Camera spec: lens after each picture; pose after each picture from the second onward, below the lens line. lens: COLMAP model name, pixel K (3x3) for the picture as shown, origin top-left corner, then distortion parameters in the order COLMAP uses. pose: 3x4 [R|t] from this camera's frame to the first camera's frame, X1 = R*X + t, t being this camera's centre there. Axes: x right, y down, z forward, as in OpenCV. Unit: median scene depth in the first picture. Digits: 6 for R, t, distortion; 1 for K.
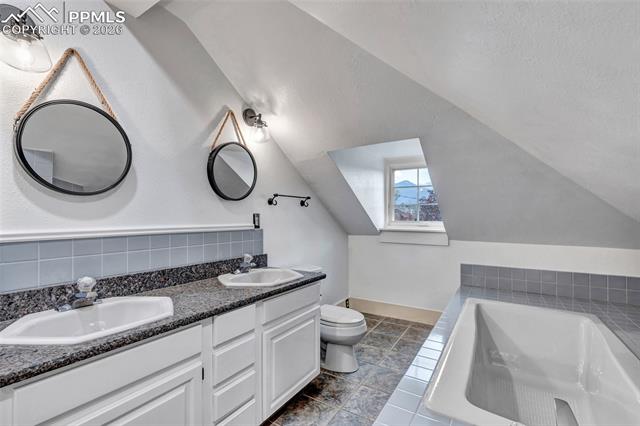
lens RADIAL K [[295.3, 0, 320.1], [0, 295.3, 215.8], [0, 0, 1]] dist [0.002187, 0.000419]
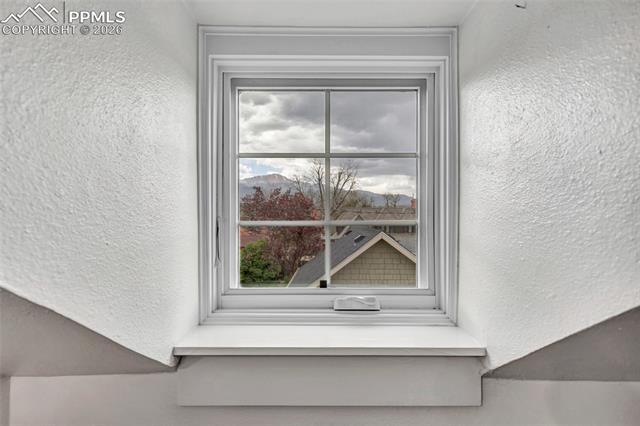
lens RADIAL K [[360.7, 0, 320.0], [0, 360.7, 213.0], [0, 0, 1]] dist [0.000492, 0.000048]
pose [[0.847127, 0.002915, 0.531383, 0.147107], [0.004527, 0.999909, -0.012701, -0.041078], [-0.531372, 0.013165, 0.847037, 0.701293]]
